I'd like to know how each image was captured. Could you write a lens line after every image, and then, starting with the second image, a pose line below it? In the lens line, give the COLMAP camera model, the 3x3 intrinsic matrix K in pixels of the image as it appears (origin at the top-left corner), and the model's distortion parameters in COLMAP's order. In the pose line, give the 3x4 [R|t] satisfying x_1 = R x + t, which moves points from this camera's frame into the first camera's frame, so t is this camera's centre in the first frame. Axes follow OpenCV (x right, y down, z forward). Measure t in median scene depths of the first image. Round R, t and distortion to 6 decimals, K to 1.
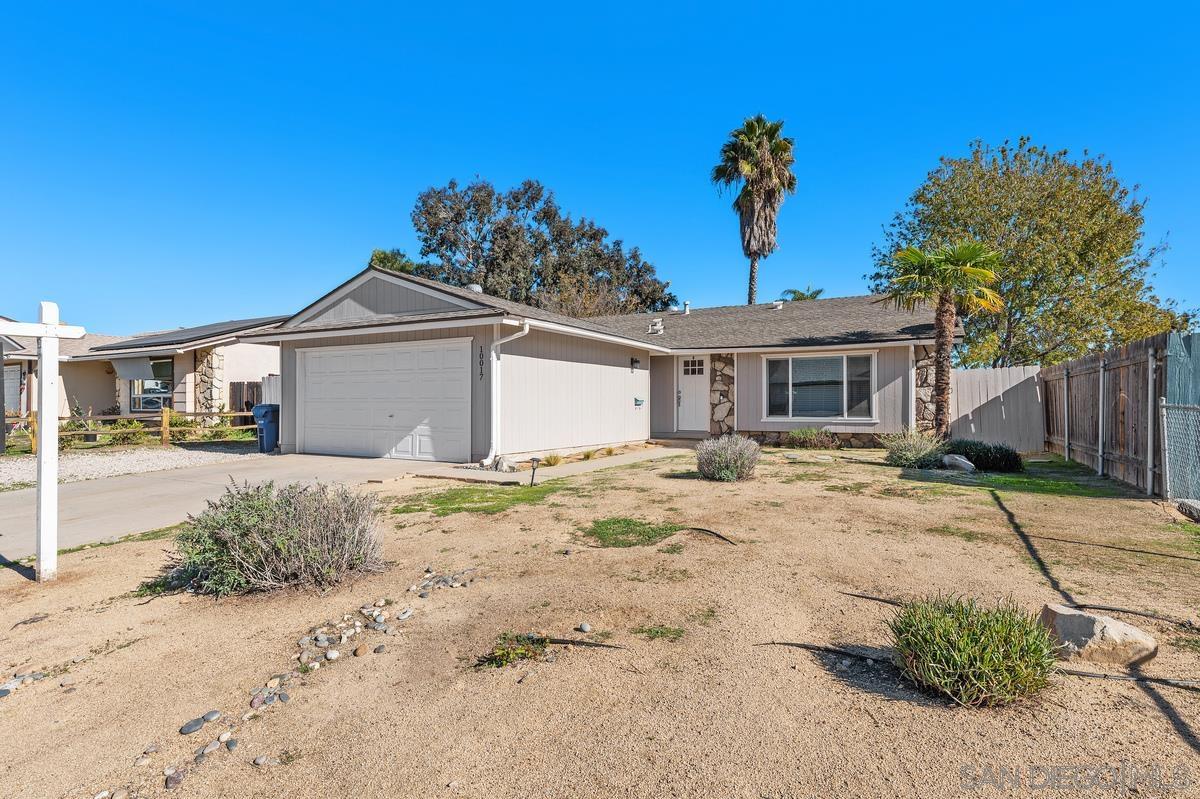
lens RADIAL K [[599.5, 0, 600.0], [0, 599.5, 399.5], [0, 0, 1]] dist [0.002767, 0.000253]
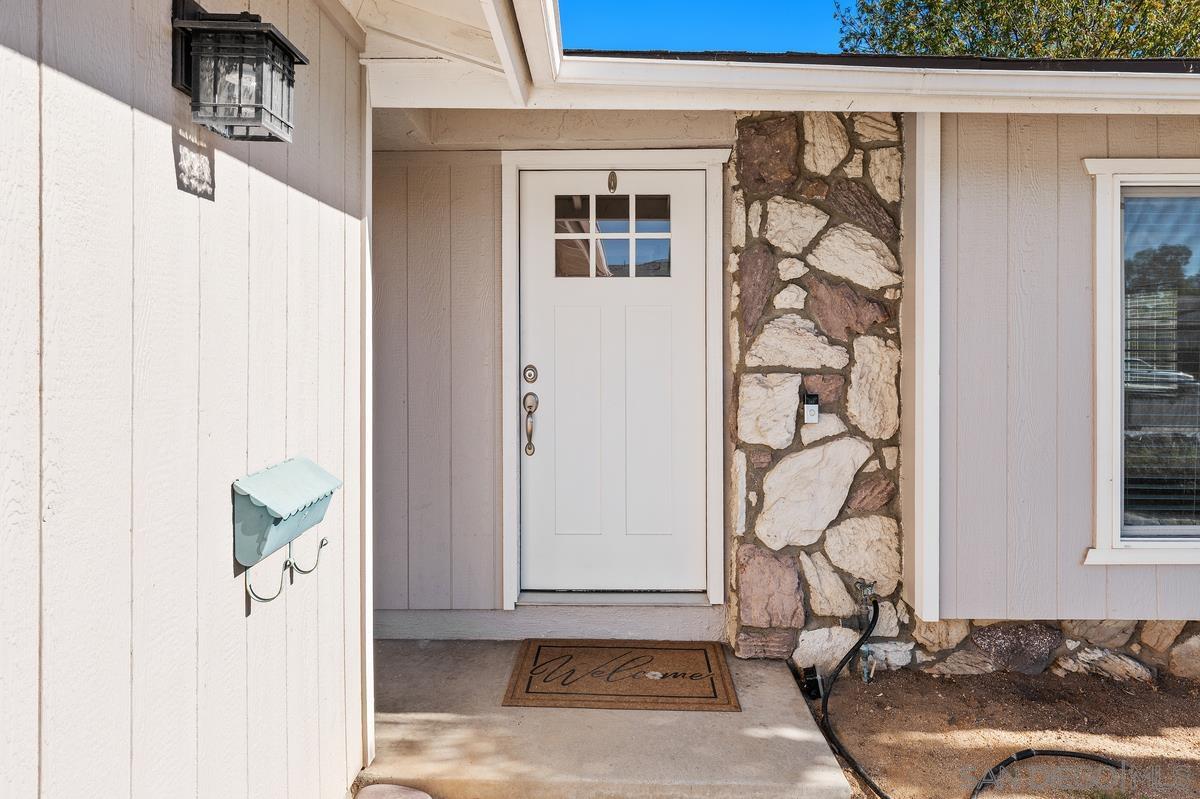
lens RADIAL K [[714.6, 0, 603.1], [0, 714.6, 343.2], [0, 0, 1]] dist [-0.000760, -0.000081]
pose [[0.880084, 0.001662, 0.474815, 0.057893], [-0.005956, 0.999954, 0.007539, -0.025508], [-0.474780, -0.009463, 0.880053, 0.900802]]
